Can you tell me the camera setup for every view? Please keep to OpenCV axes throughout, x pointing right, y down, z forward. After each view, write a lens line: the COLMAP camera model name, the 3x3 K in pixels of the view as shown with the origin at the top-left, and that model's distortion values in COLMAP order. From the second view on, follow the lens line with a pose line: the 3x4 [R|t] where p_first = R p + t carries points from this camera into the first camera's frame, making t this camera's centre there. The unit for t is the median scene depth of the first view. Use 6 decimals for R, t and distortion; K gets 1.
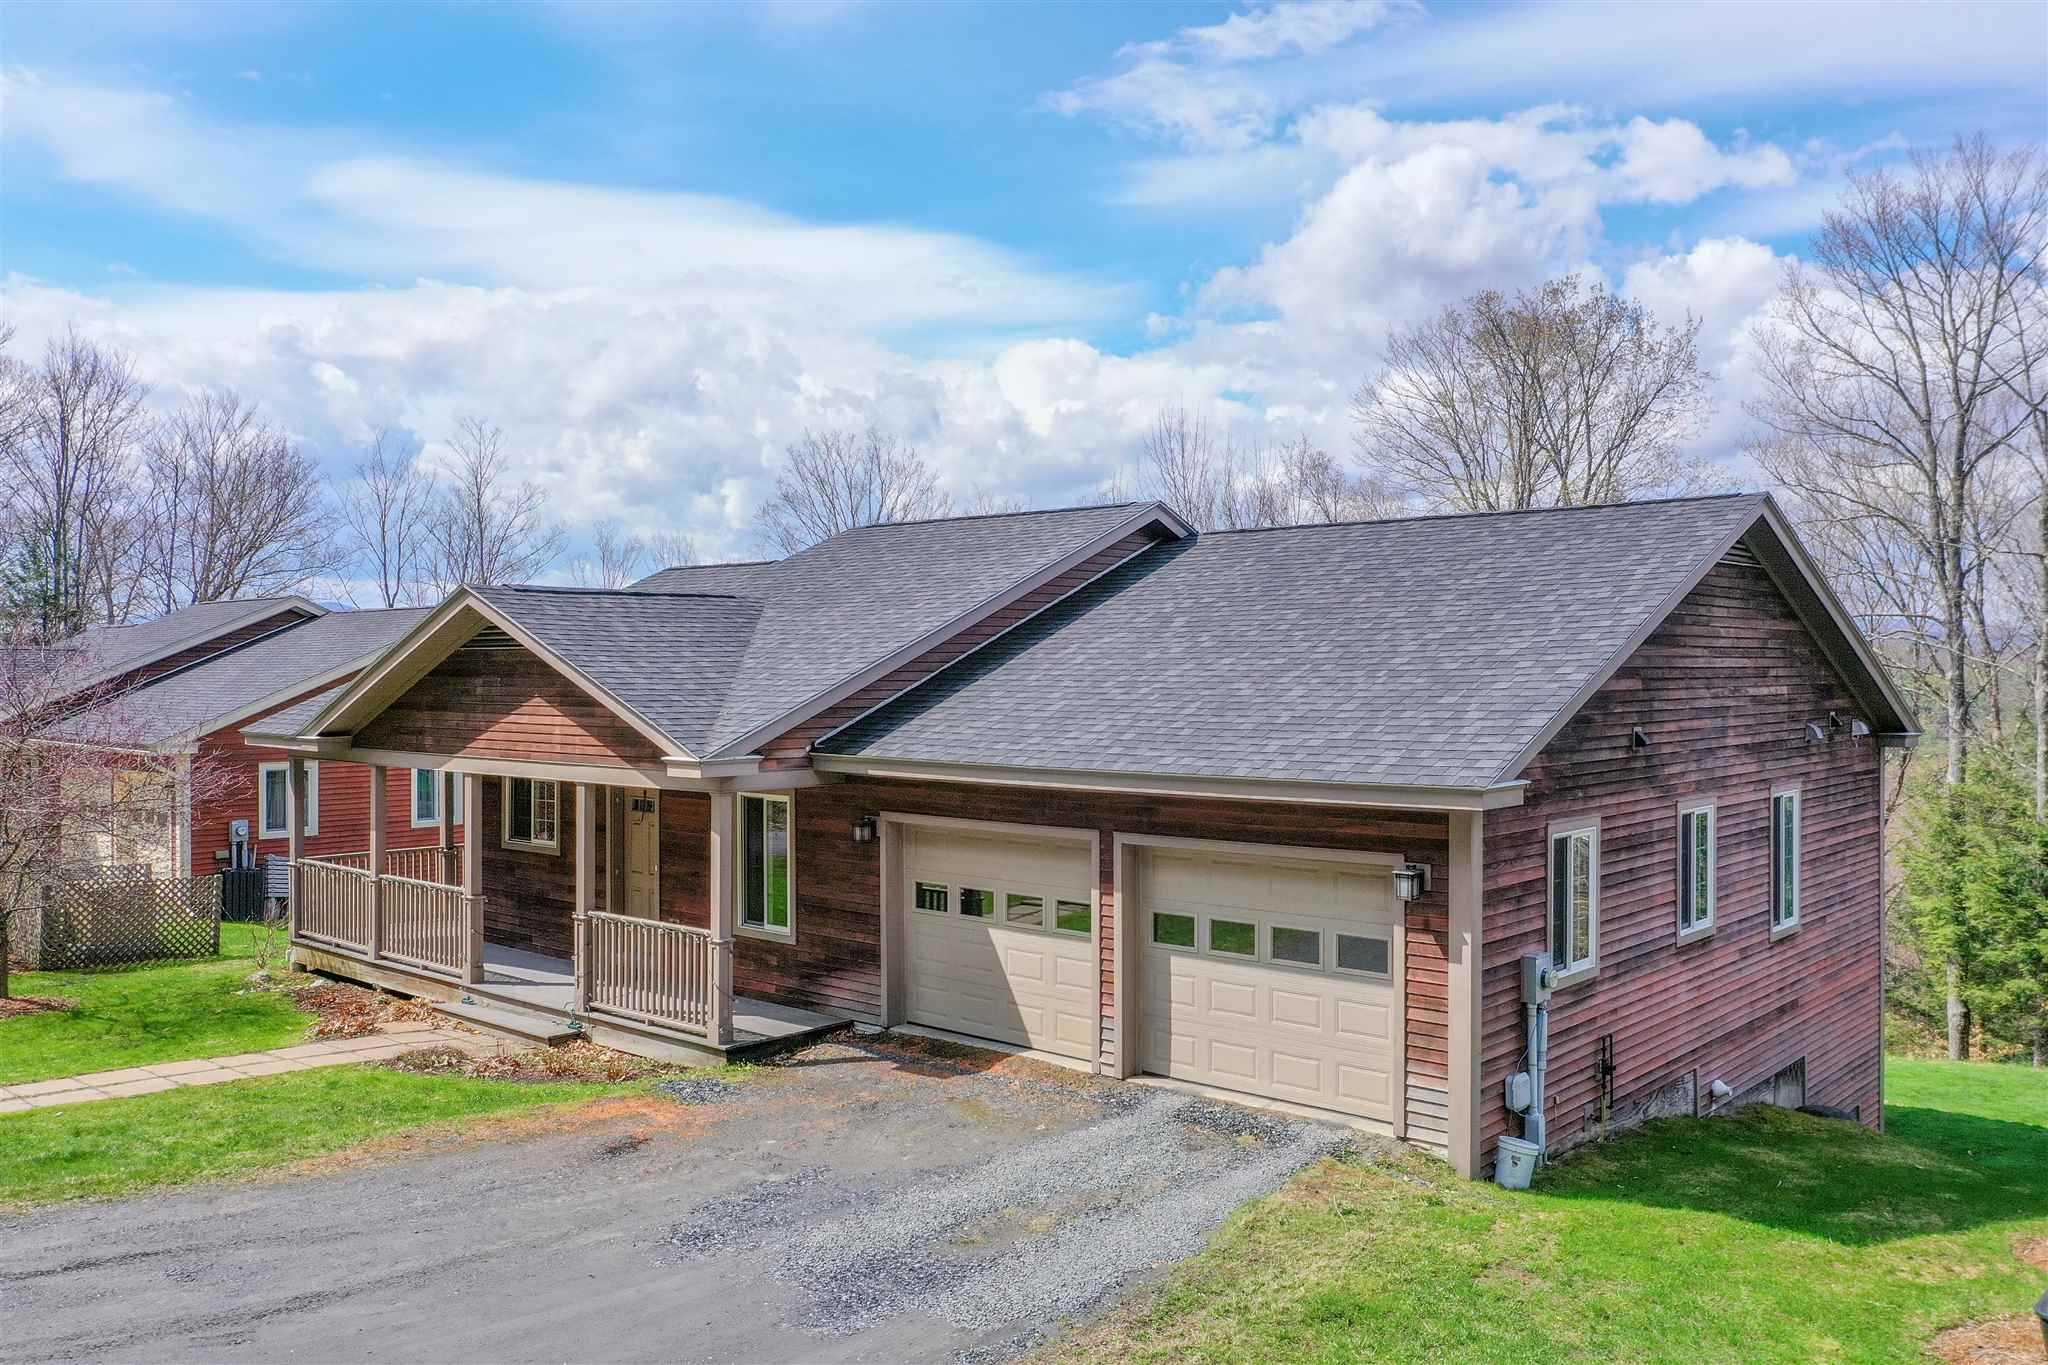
lens RADIAL K [[1619.3, 0, 1030.8], [0, 1619.3, 677.3], [0, 0, 1]] dist [-0.003588, 0.002425]
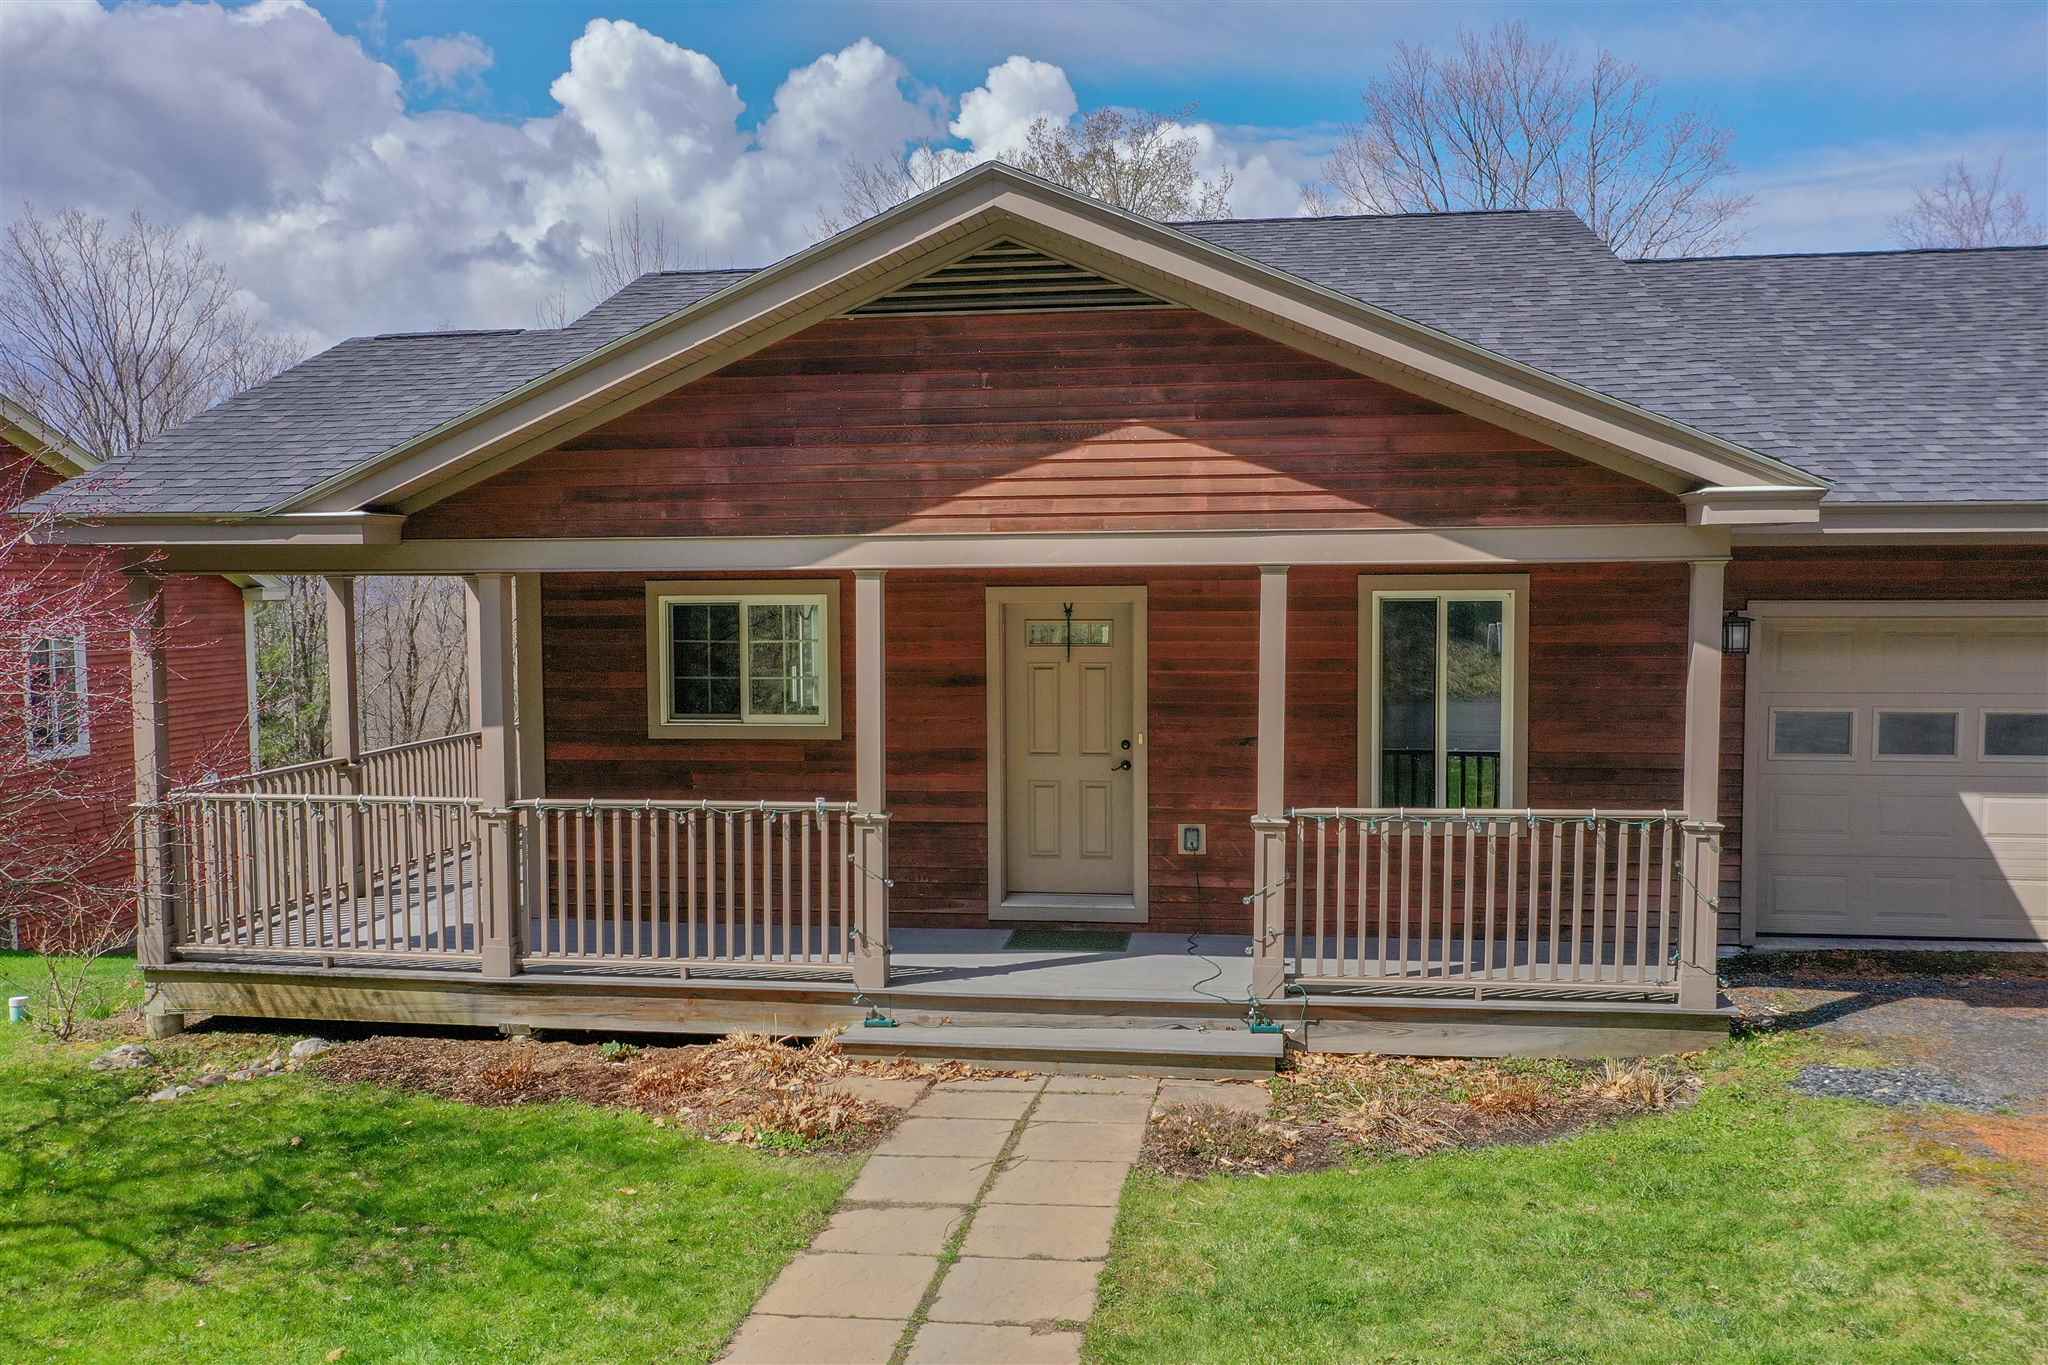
lens RADIAL K [[1619.3, 0, 1027.2], [0, 1619.3, 681.6], [0, 0, 1]] dist [-0.003588, 0.002425]
pose [[0.835732, -0.040395, 0.547650, -0.667379], [0.011046, 0.998326, 0.056780, 0.075762], [-0.549026, -0.041403, 0.834779, 0.639182]]
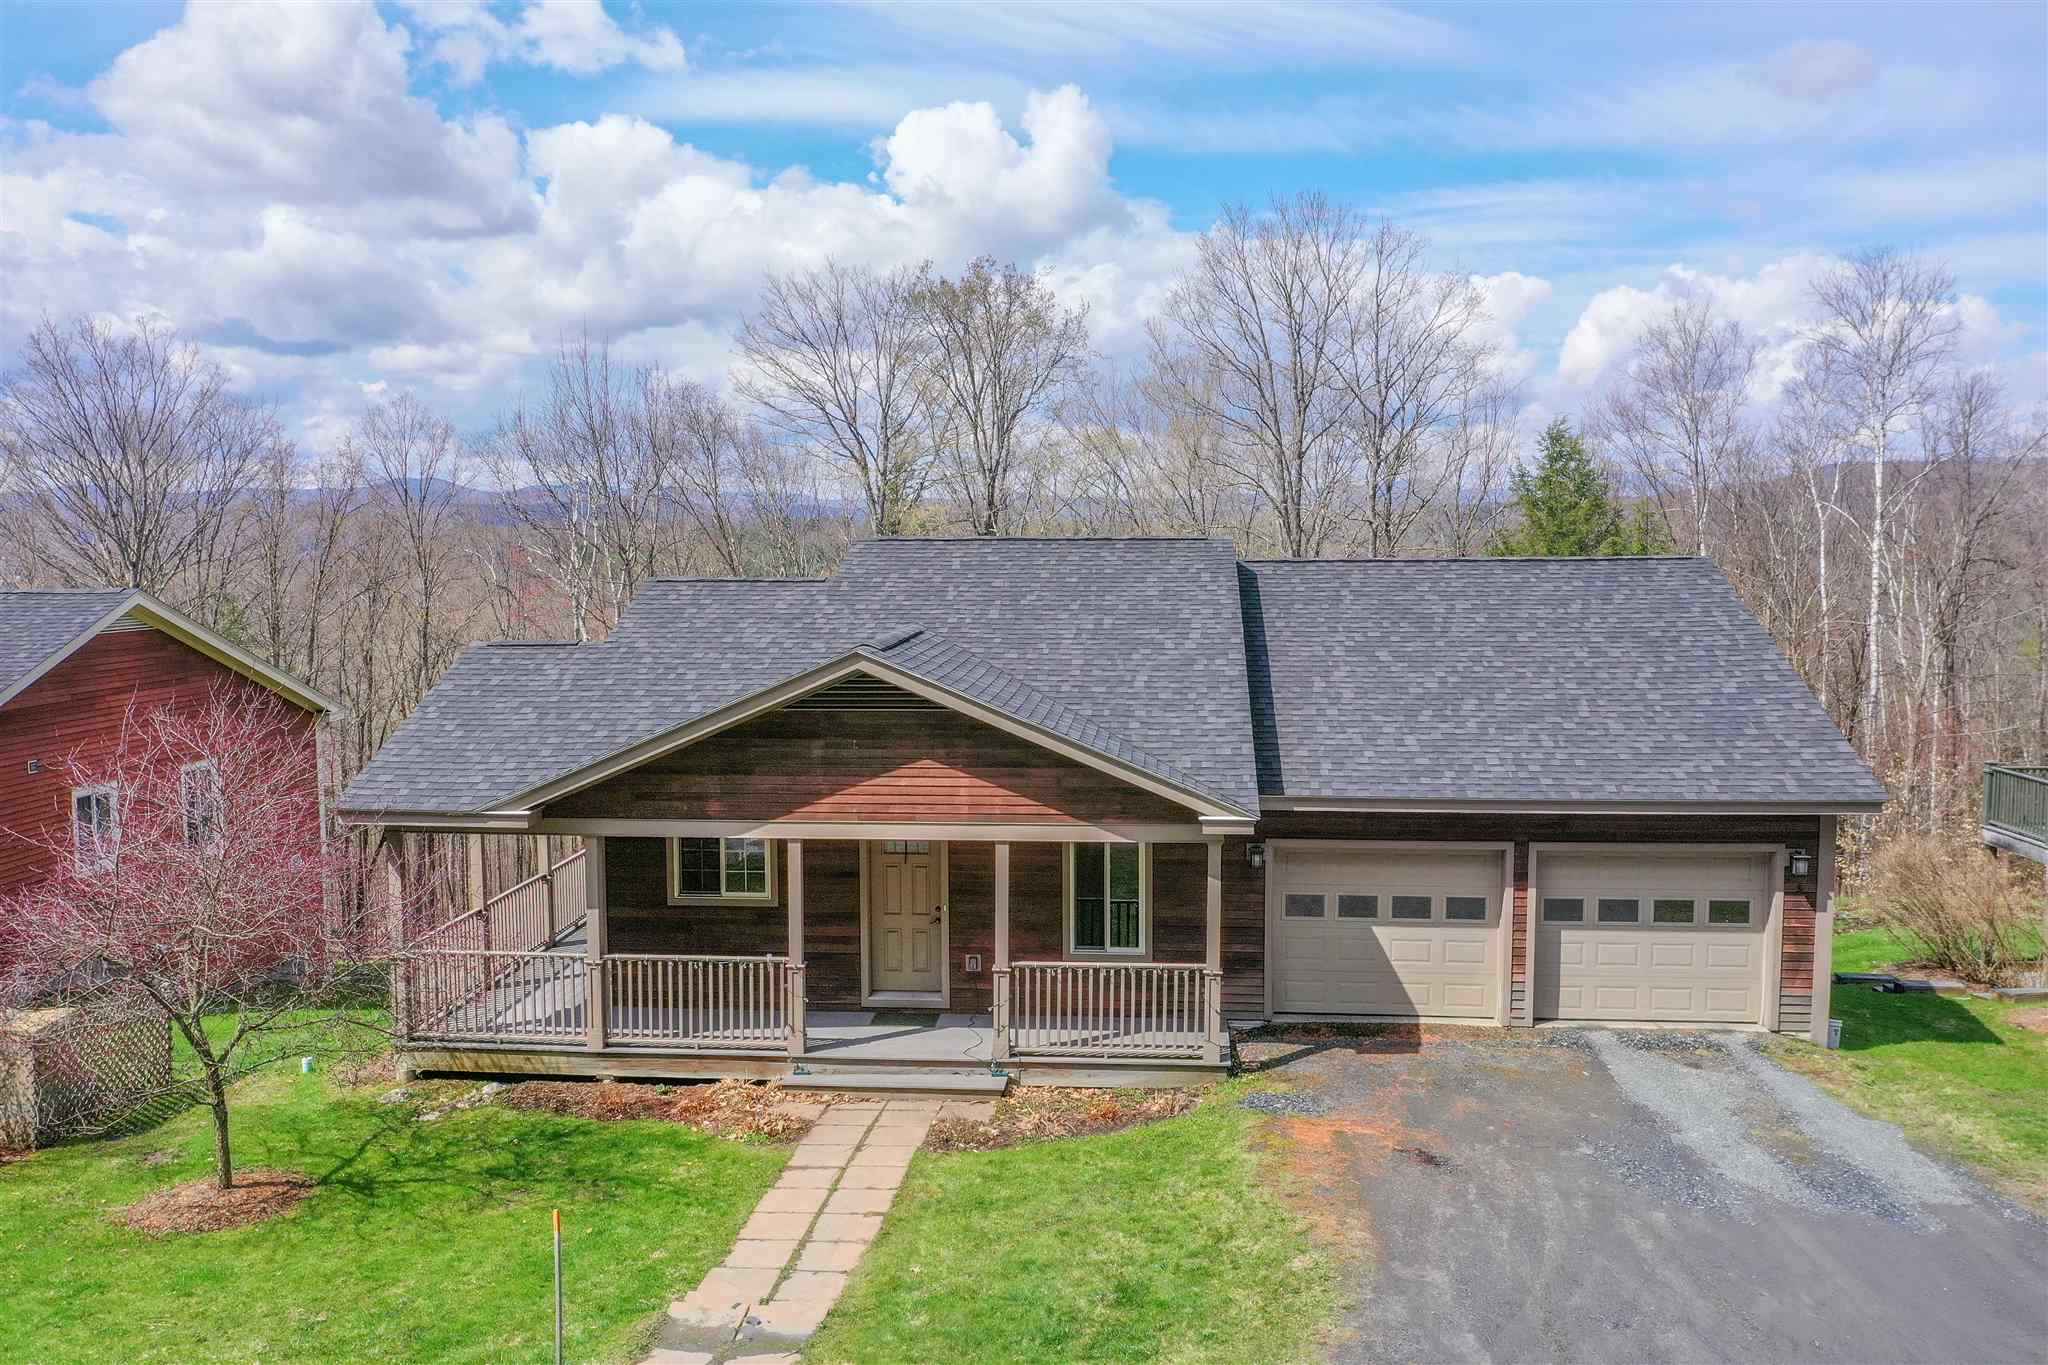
lens RADIAL K [[1619.3, 0, 1027.6], [0, 1619.3, 690.0], [0, 0, 1]] dist [-0.003588, 0.002425]
pose [[0.804454, -0.060495, 0.590926, -0.914681], [0.008301, 0.995848, 0.090648, -0.130441], [-0.593956, -0.068017, 0.801617, 0.182105]]
